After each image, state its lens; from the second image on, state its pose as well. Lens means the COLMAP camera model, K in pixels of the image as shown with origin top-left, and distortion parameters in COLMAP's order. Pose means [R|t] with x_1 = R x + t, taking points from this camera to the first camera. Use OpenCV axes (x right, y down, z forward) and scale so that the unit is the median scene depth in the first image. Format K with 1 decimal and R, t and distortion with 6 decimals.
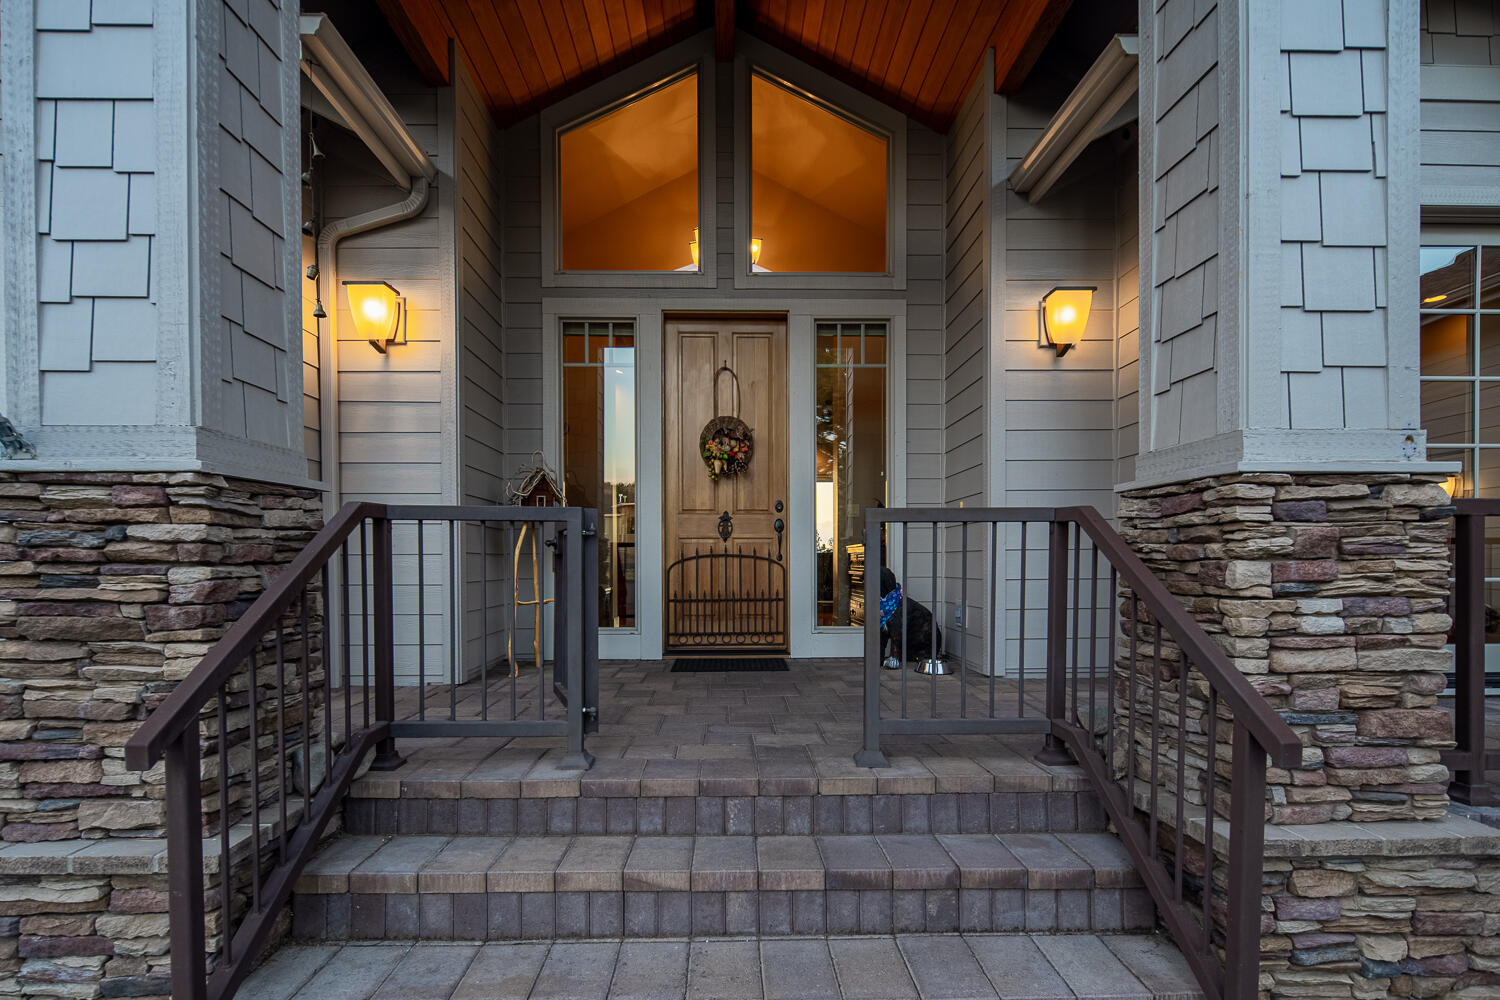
lens RADIAL K [[730.9, 0, 738.4], [0, 730.9, 566.7], [0, 0, 1]] dist [-0.000271, -0.000185]
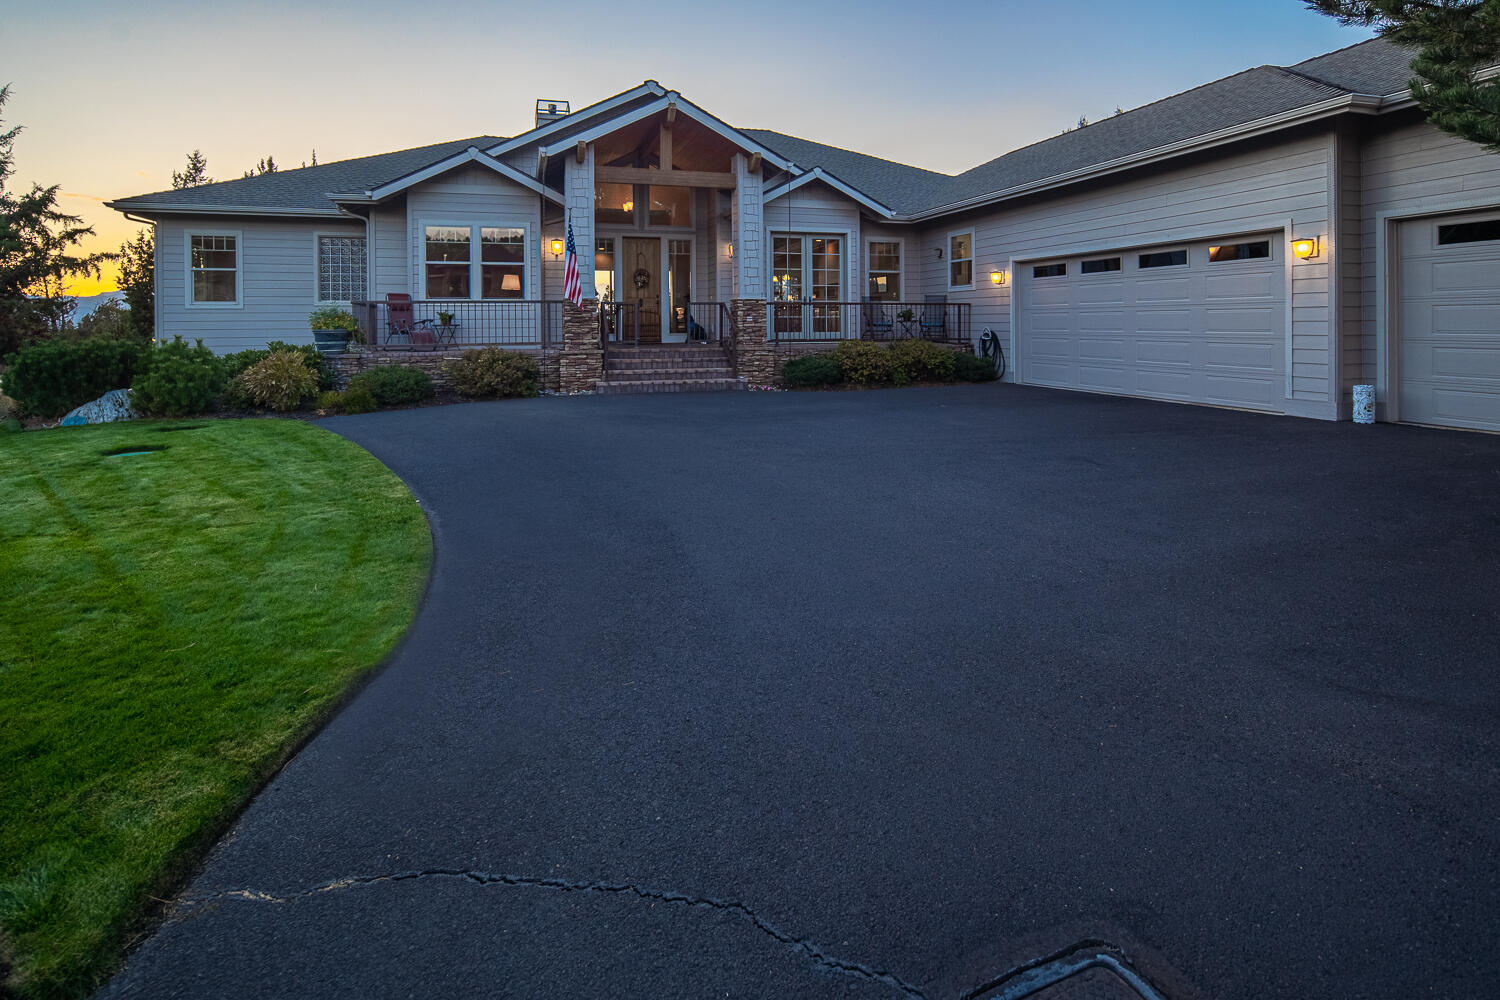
lens RADIAL K [[737.4, 0, 746.2], [0, 737.4, 323.7], [0, 0, 1]] dist [-0.000678, -0.000365]
pose [[0.960707, -0.004399, 0.277528, -1.155729], [0.005917, 0.999972, -0.004632, 0.133799], [-0.277500, 0.006092, 0.960706, -5.466372]]
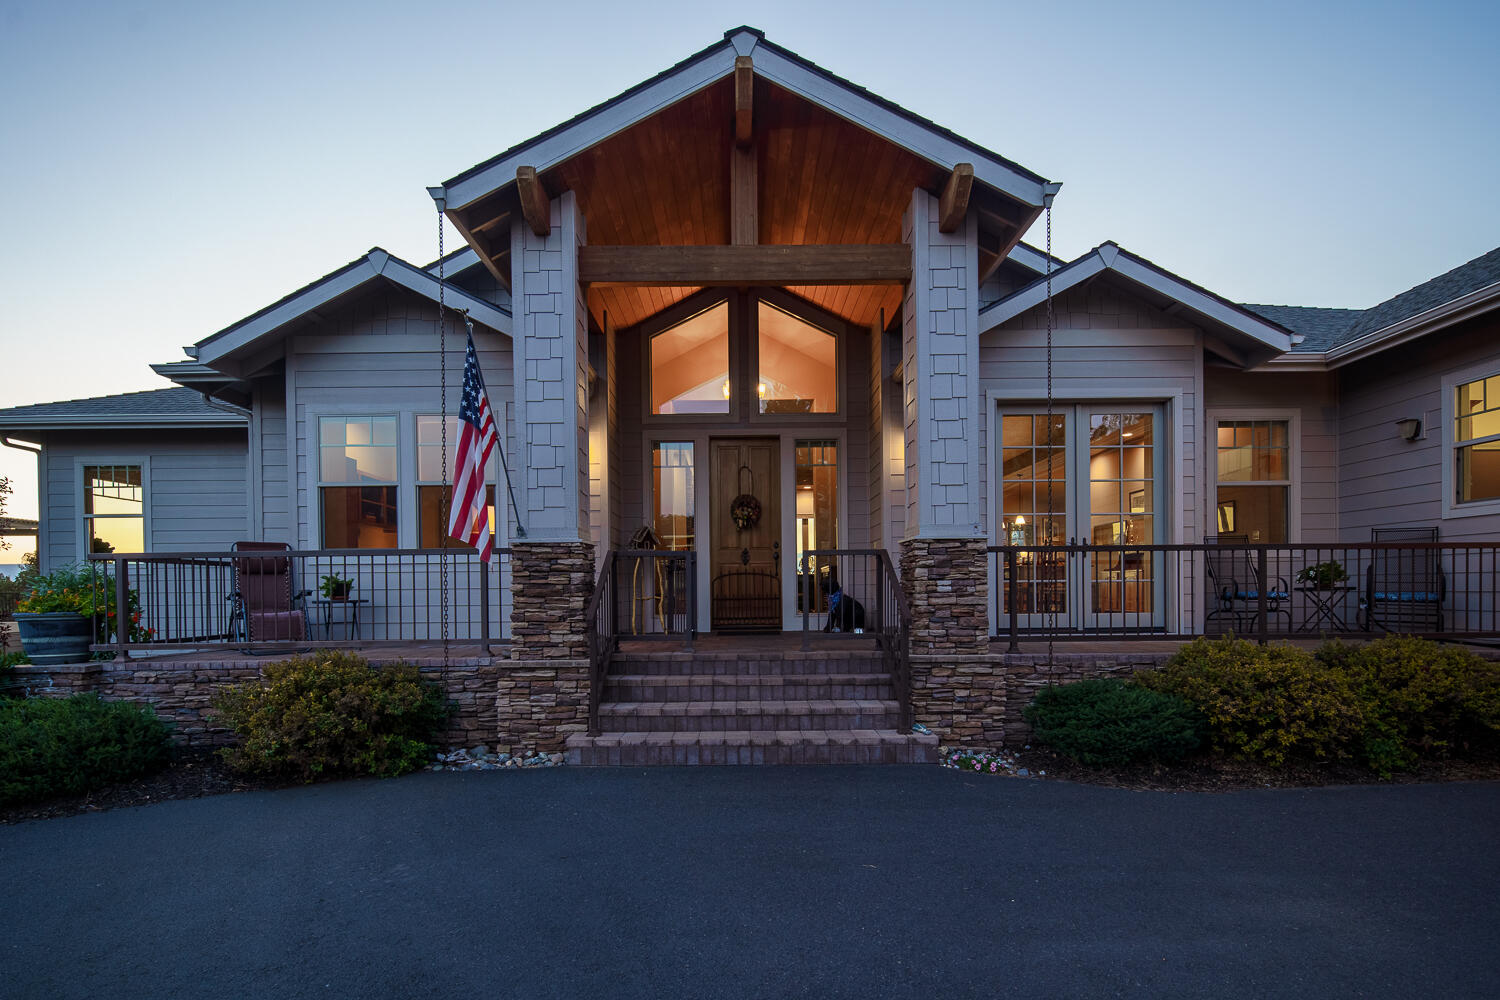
lens RADIAL K [[725.4, 0, 741.6], [0, 725.4, 597.0], [0, 0, 1]] dist [0.000383, -0.000502]
pose [[0.999819, -0.007809, -0.017322, 0.006142], [0.007871, 0.999963, 0.003479, 0.085948], [0.017295, -0.003615, 0.999844, -1.822227]]
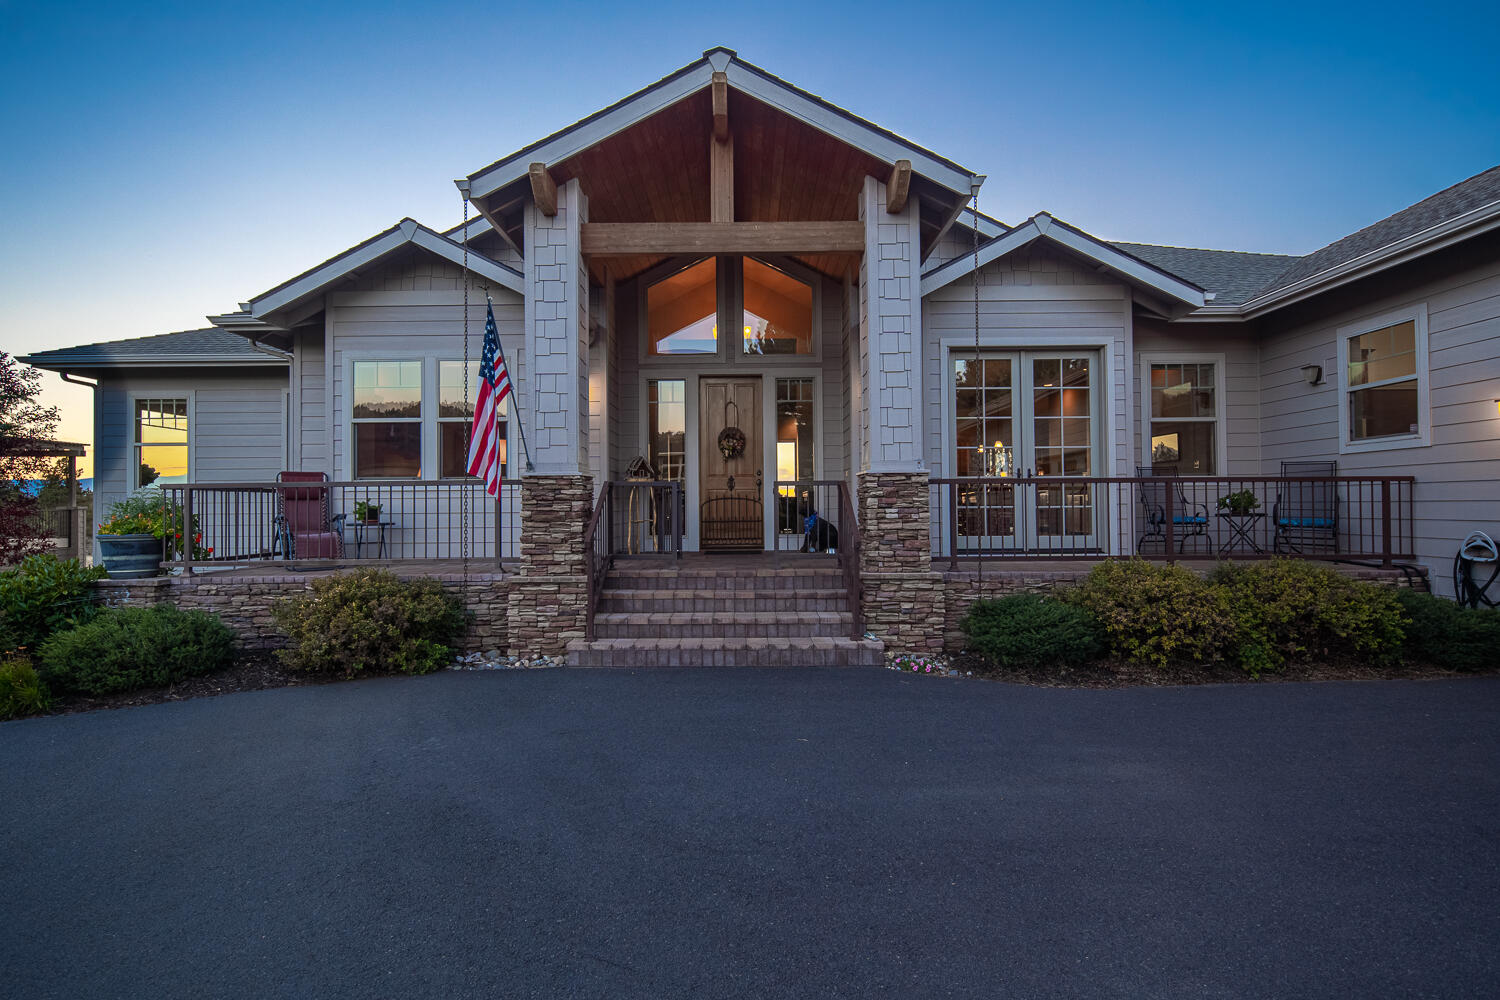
lens RADIAL K [[724.5, 0, 742.7], [0, 724.5, 494.6], [0, 0, 1]] dist [0.000793, 0.000043]
pose [[0.999710, -0.006124, -0.023301, 0.141023], [0.005596, 0.999727, -0.022685, 0.046149], [0.023433, 0.022548, 0.999471, -2.268216]]
